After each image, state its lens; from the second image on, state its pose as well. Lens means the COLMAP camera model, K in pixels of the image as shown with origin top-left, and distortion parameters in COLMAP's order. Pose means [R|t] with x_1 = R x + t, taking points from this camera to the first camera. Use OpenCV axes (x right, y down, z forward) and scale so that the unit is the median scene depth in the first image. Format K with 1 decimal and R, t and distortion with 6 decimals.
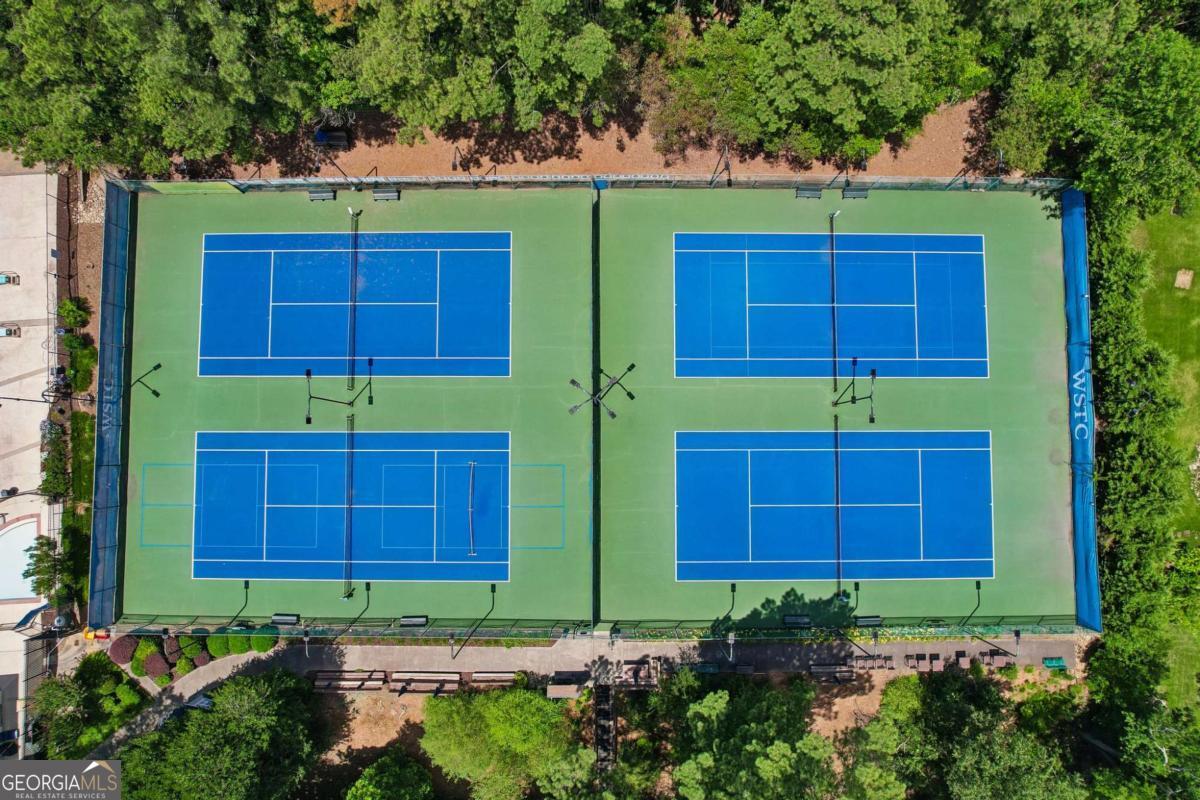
lens RADIAL K [[770.6, 0, 600.1], [0, 770.6, 438.8], [0, 0, 1]] dist [-0.101770, 0.109031]
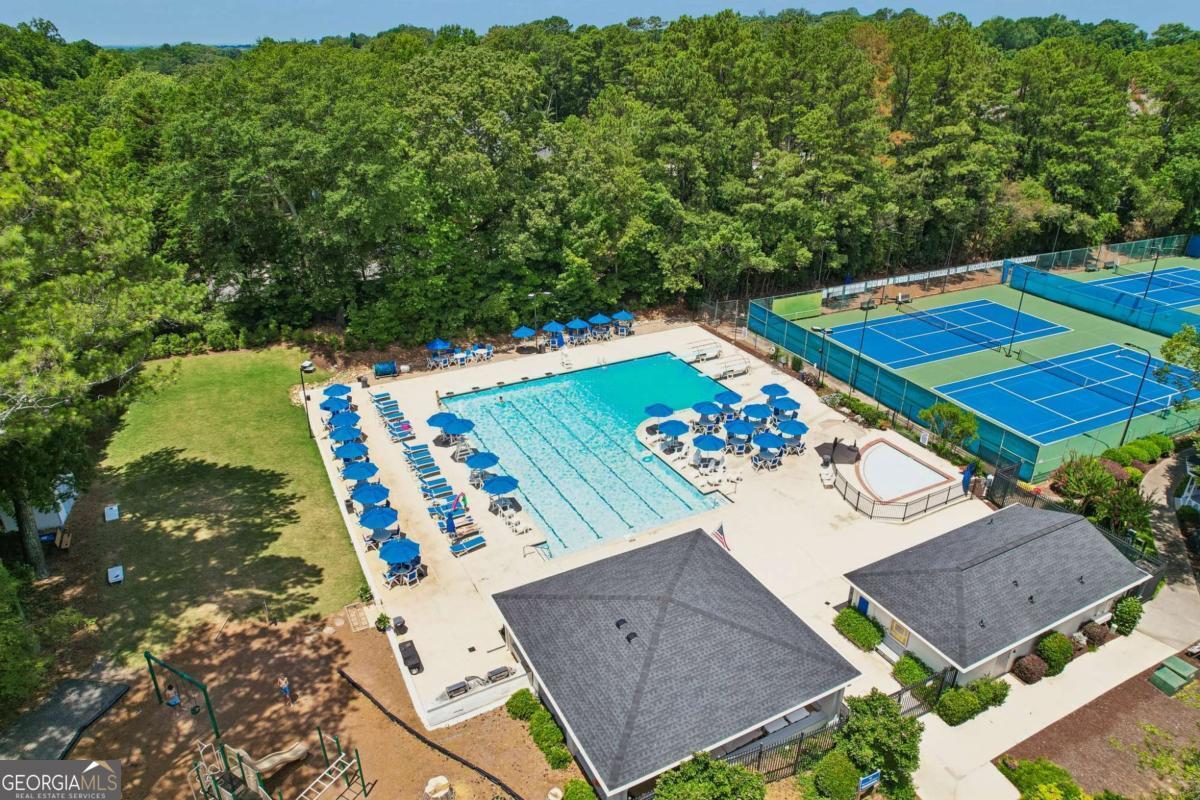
lens RADIAL K [[782.1, 0, 596.2], [0, 782.1, 368.5], [0, 0, 1]] dist [-0.077446, 0.055783]
pose [[0.914510, -0.158484, 0.372229, -1.400022], [0.403965, 0.407754, -0.818871, 0.708282], [-0.022000, 0.899233, 0.436917, 0.492935]]
